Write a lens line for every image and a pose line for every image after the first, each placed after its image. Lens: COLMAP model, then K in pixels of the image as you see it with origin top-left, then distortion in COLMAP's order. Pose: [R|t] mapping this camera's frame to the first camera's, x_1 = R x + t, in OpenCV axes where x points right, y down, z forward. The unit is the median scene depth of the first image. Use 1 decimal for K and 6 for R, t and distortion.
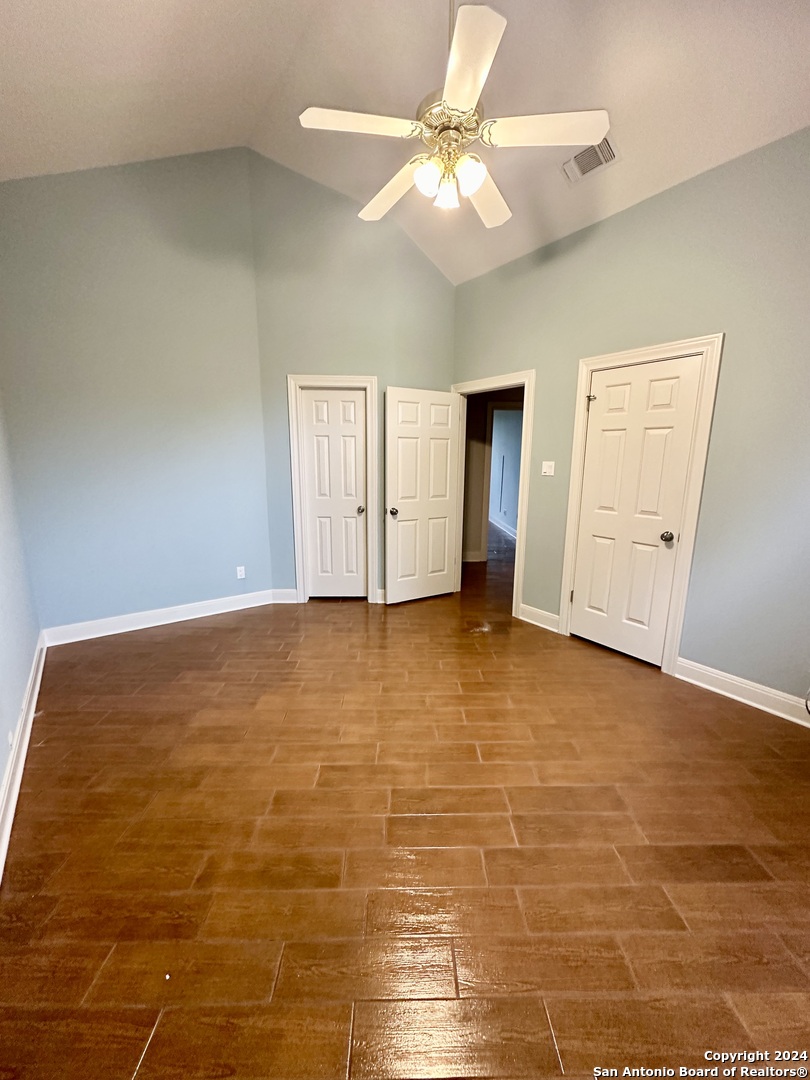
lens RADIAL K [[426.8, 0, 403.1], [0, 426.8, 541.5], [0, 0, 1]] dist [-0.000355, -0.000280]
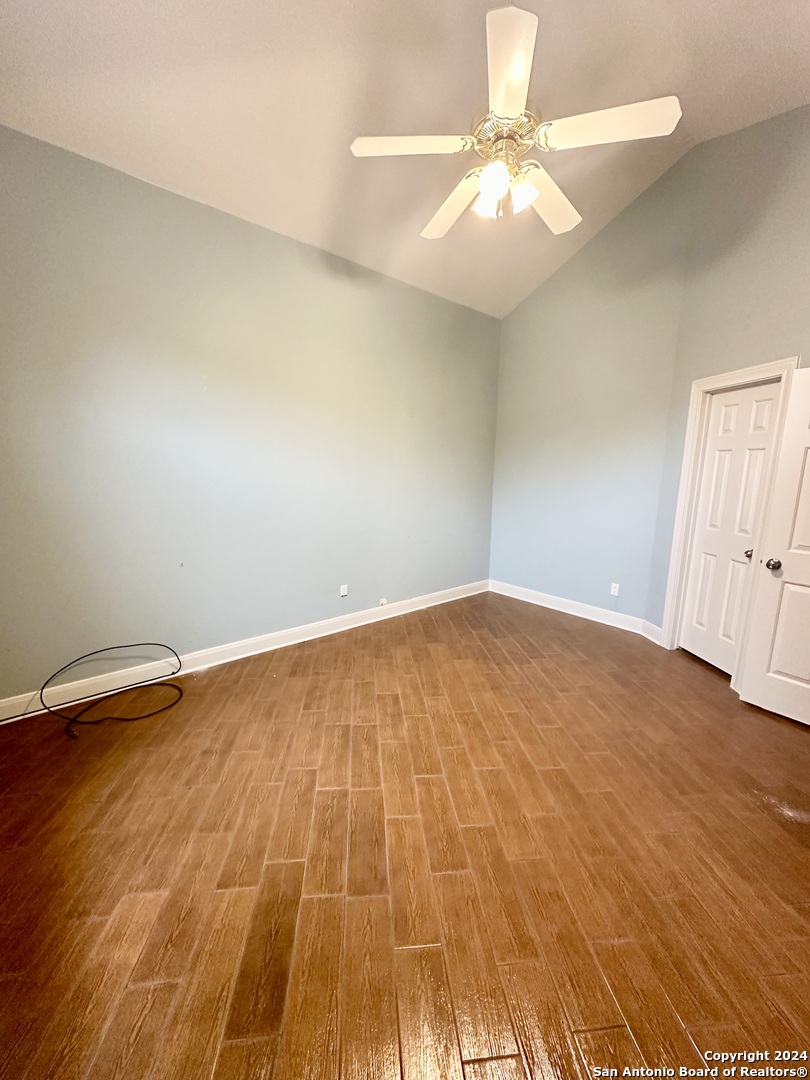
lens RADIAL K [[426.8, 0, 408.7], [0, 426.8, 539.8], [0, 0, 1]] dist [-0.000355, -0.000280]
pose [[0.093143, 0.165022, -0.981882, 1.068867], [-0.213668, 0.966506, 0.142169, -0.156275], [0.972456, 0.196555, 0.125283, 0.752692]]
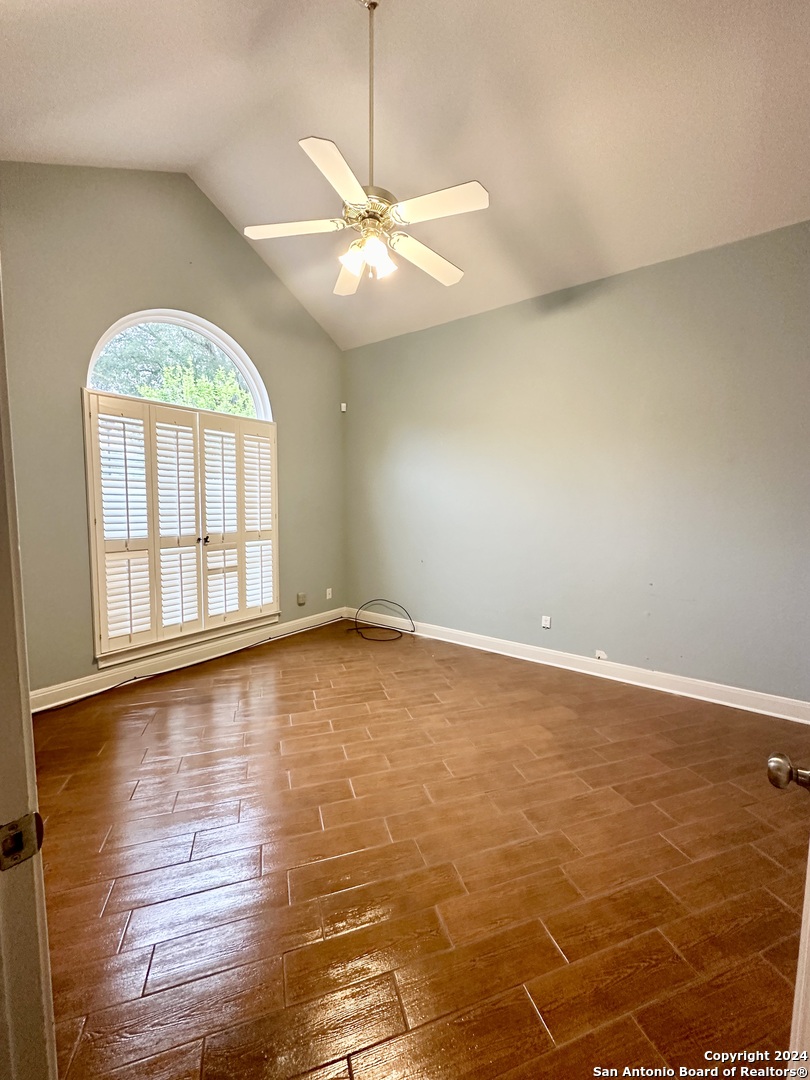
lens RADIAL K [[426.8, 0, 409.6], [0, 426.8, 538.9], [0, 0, 1]] dist [-0.000355, -0.000280]
pose [[-0.950410, 0.013727, -0.310697, 0.349171], [-0.072389, 0.961822, 0.263928, -0.384369], [0.302458, 0.273330, -0.913132, 2.119396]]
